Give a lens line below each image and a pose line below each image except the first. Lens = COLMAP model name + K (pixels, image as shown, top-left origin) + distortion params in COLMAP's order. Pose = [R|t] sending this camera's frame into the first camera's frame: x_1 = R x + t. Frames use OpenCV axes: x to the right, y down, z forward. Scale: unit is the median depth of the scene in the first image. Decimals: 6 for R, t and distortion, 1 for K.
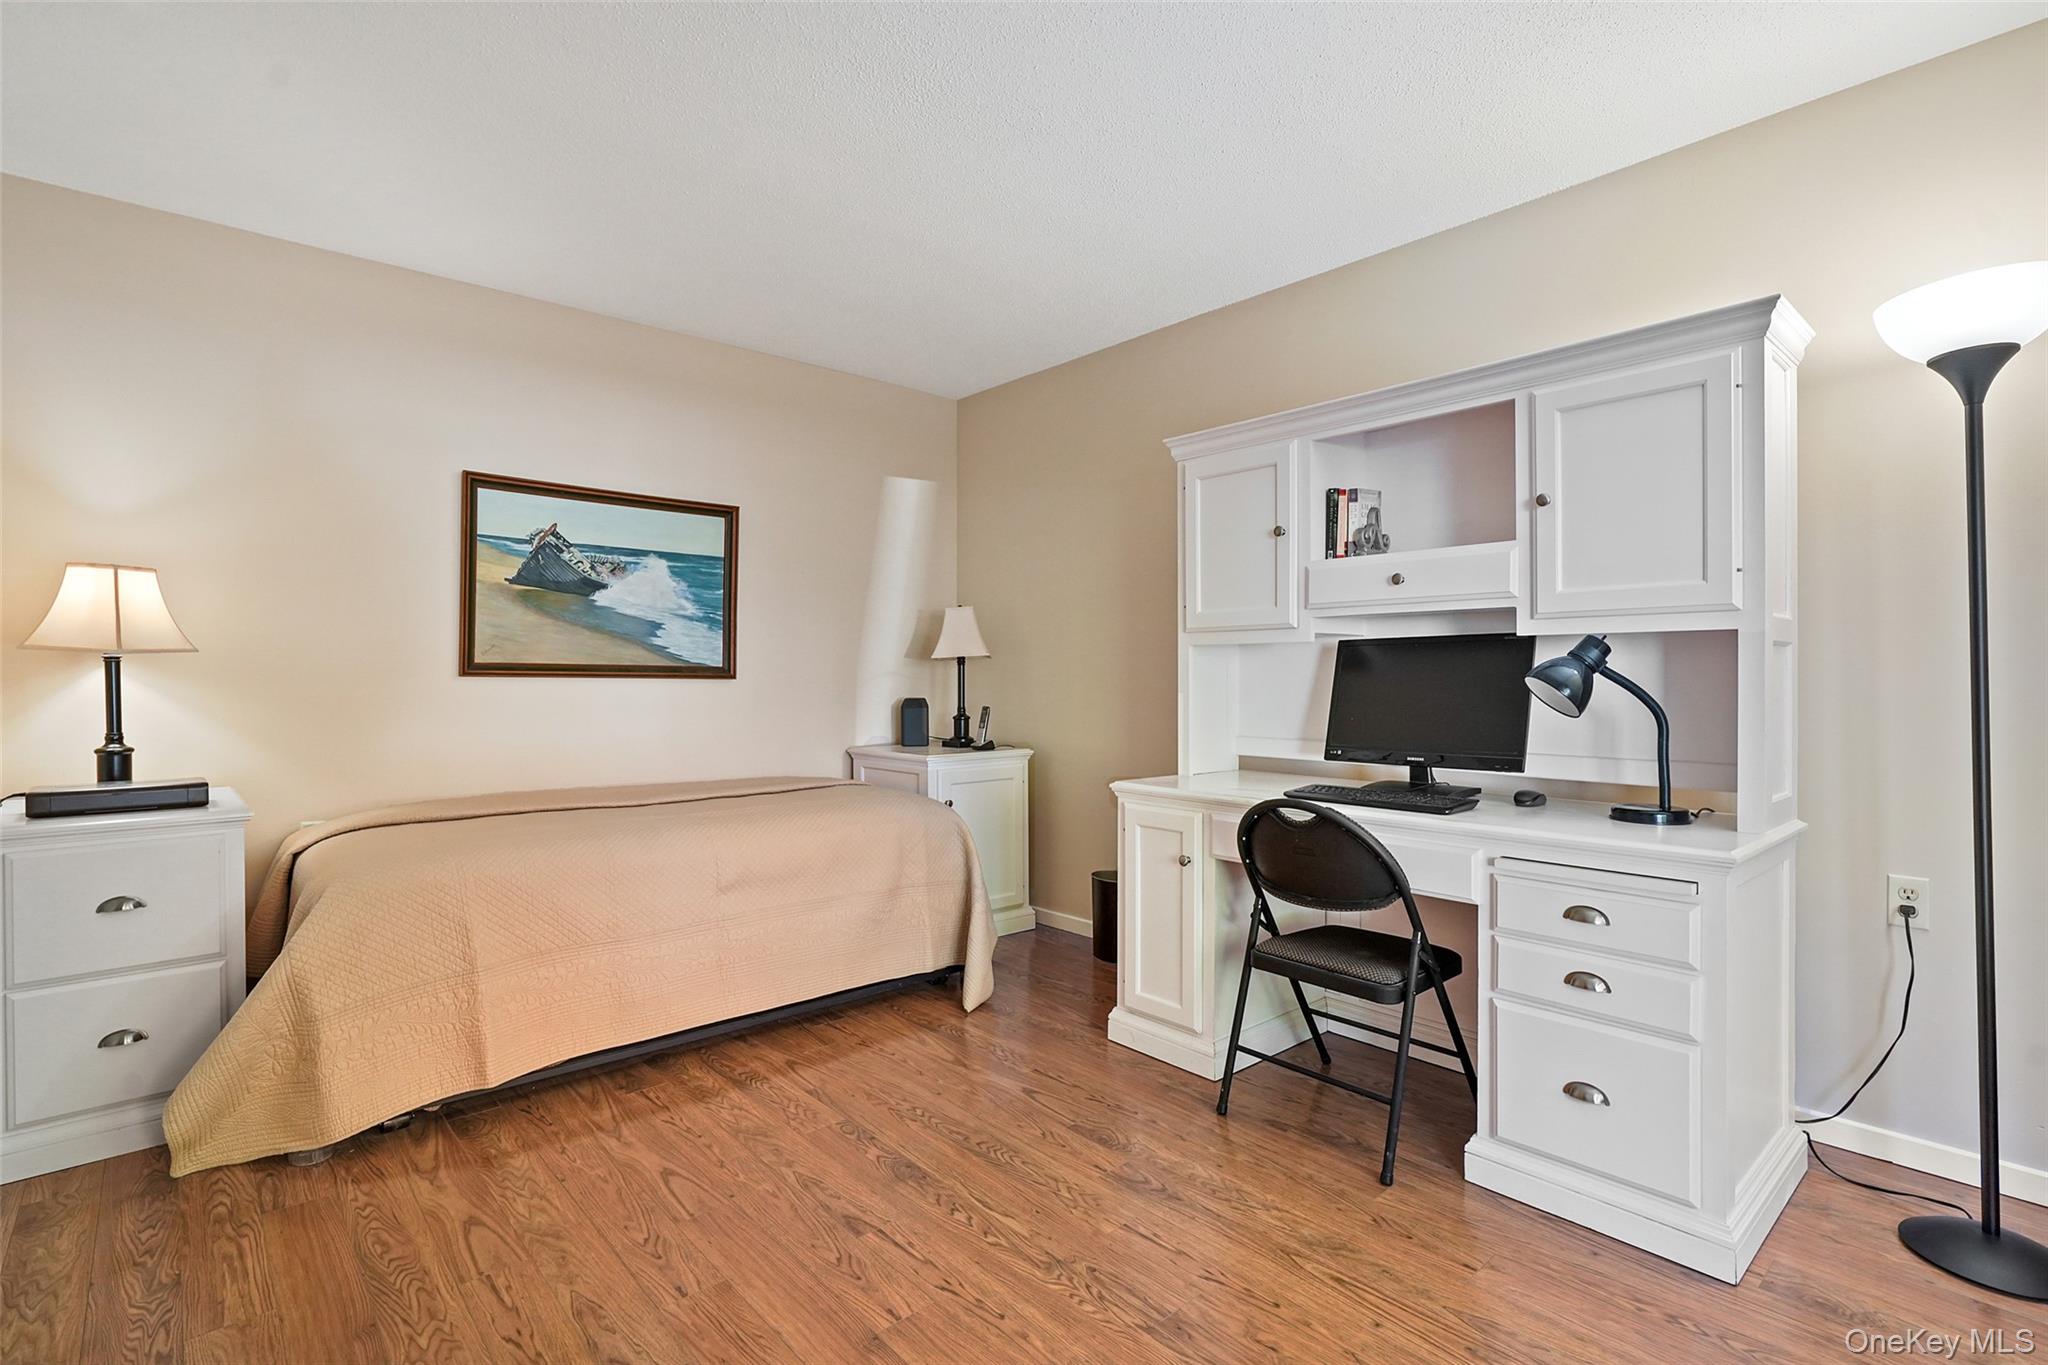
lens RADIAL K [[942.0, 0, 1015.8], [0, 942.0, 677.1], [0, 0, 1]] dist [-0.014173, 0.004589]
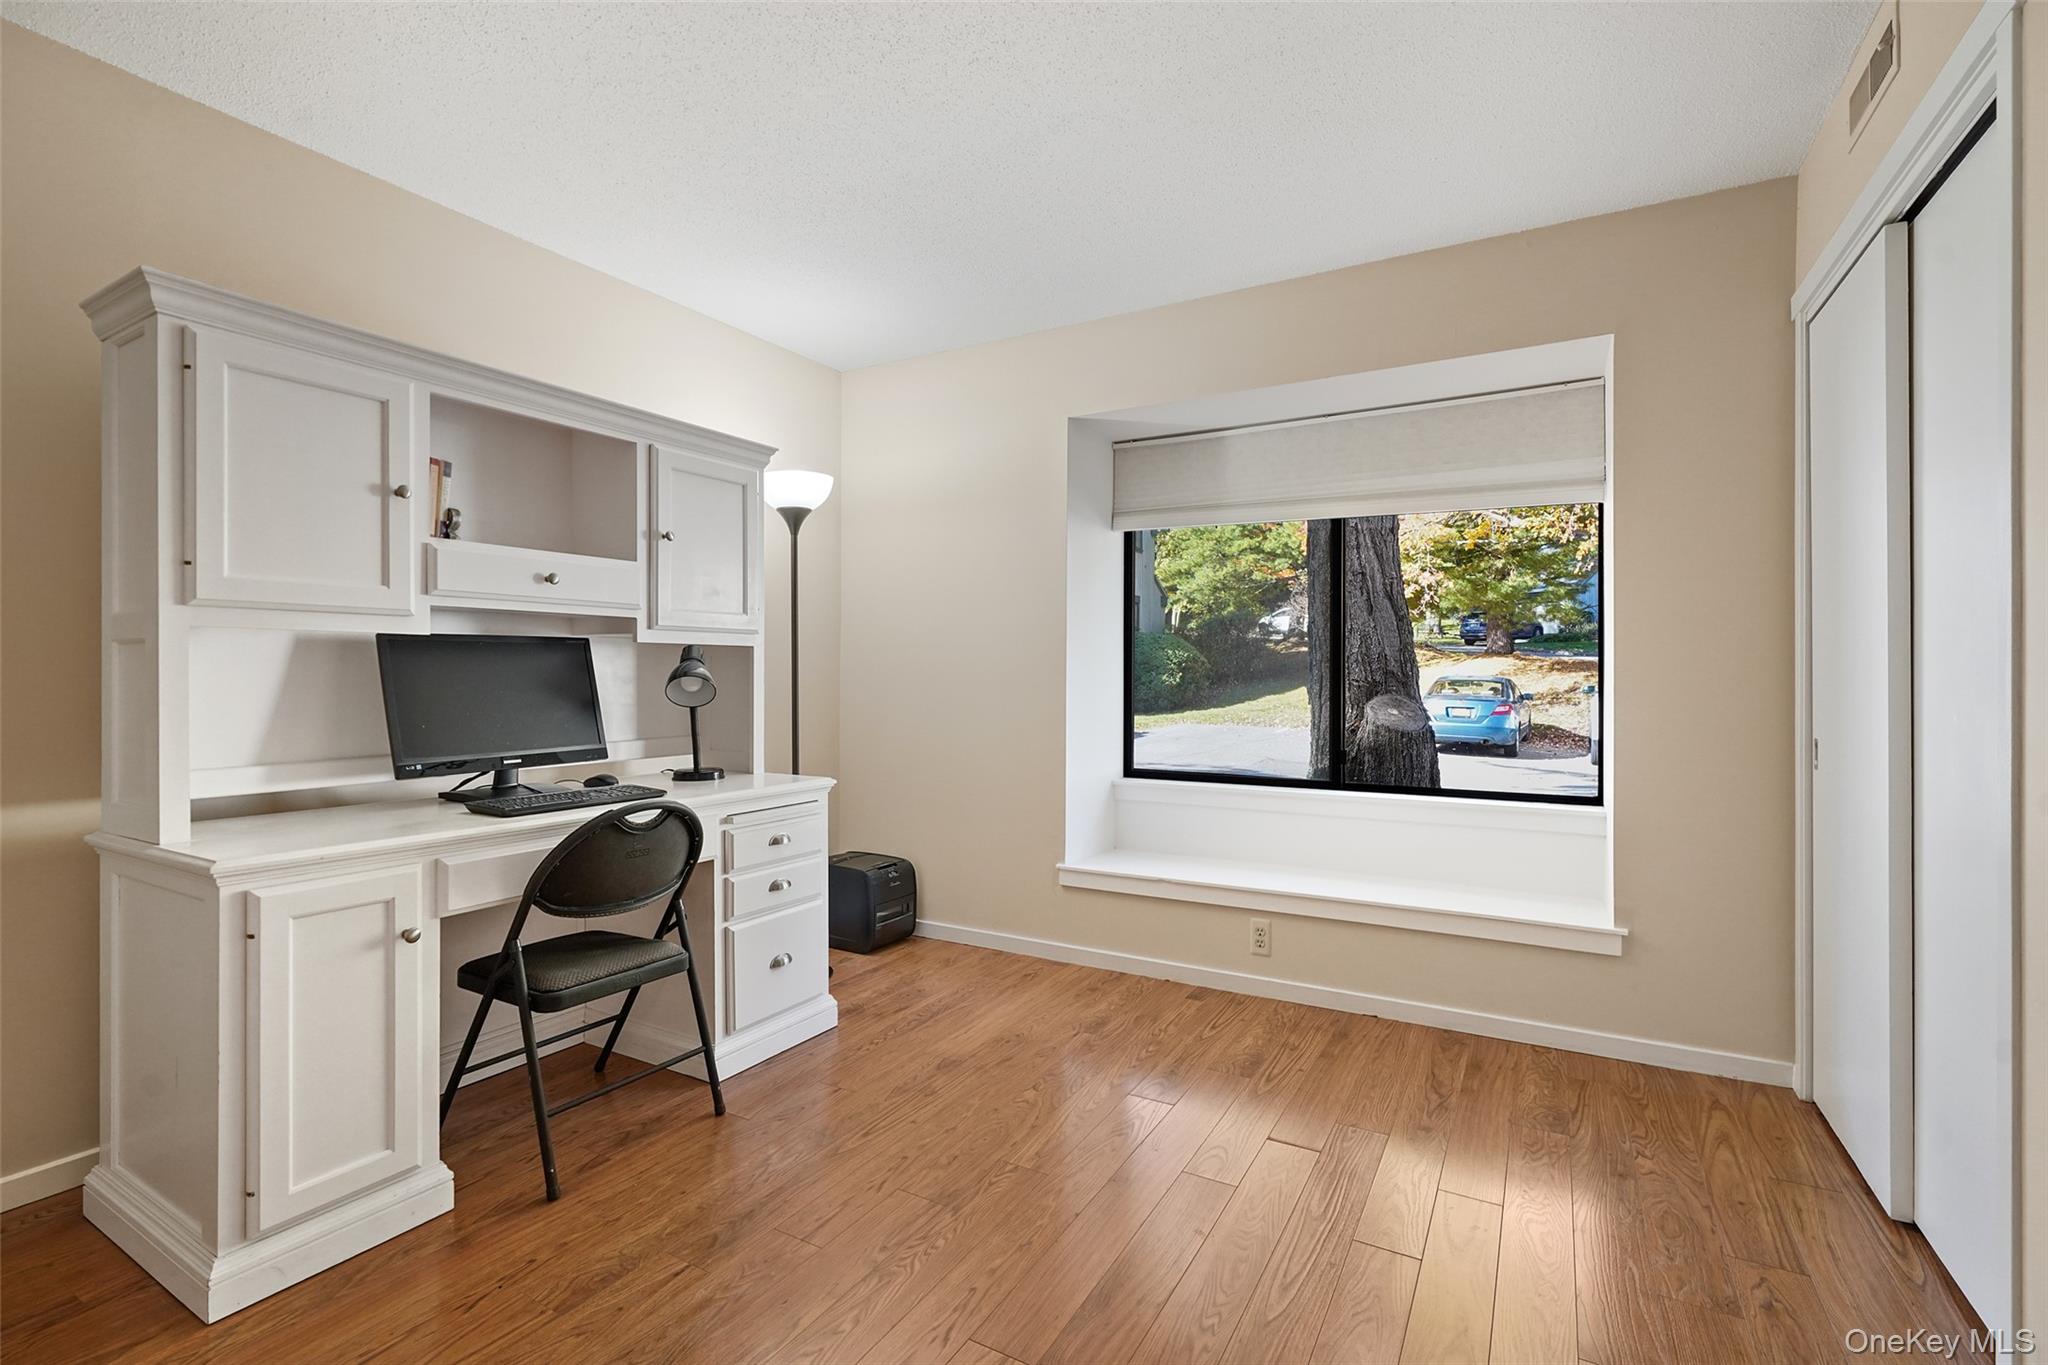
lens RADIAL K [[942.0, 0, 972.1], [0, 942.0, 675.3], [0, 0, 1]] dist [-0.014173, 0.004589]
pose [[-0.287801, -0.001053, 0.957690, -0.725062], [-0.001051, 0.999999, 0.000784, -0.004155], [-0.957690, -0.000780, -0.287801, 0.927254]]
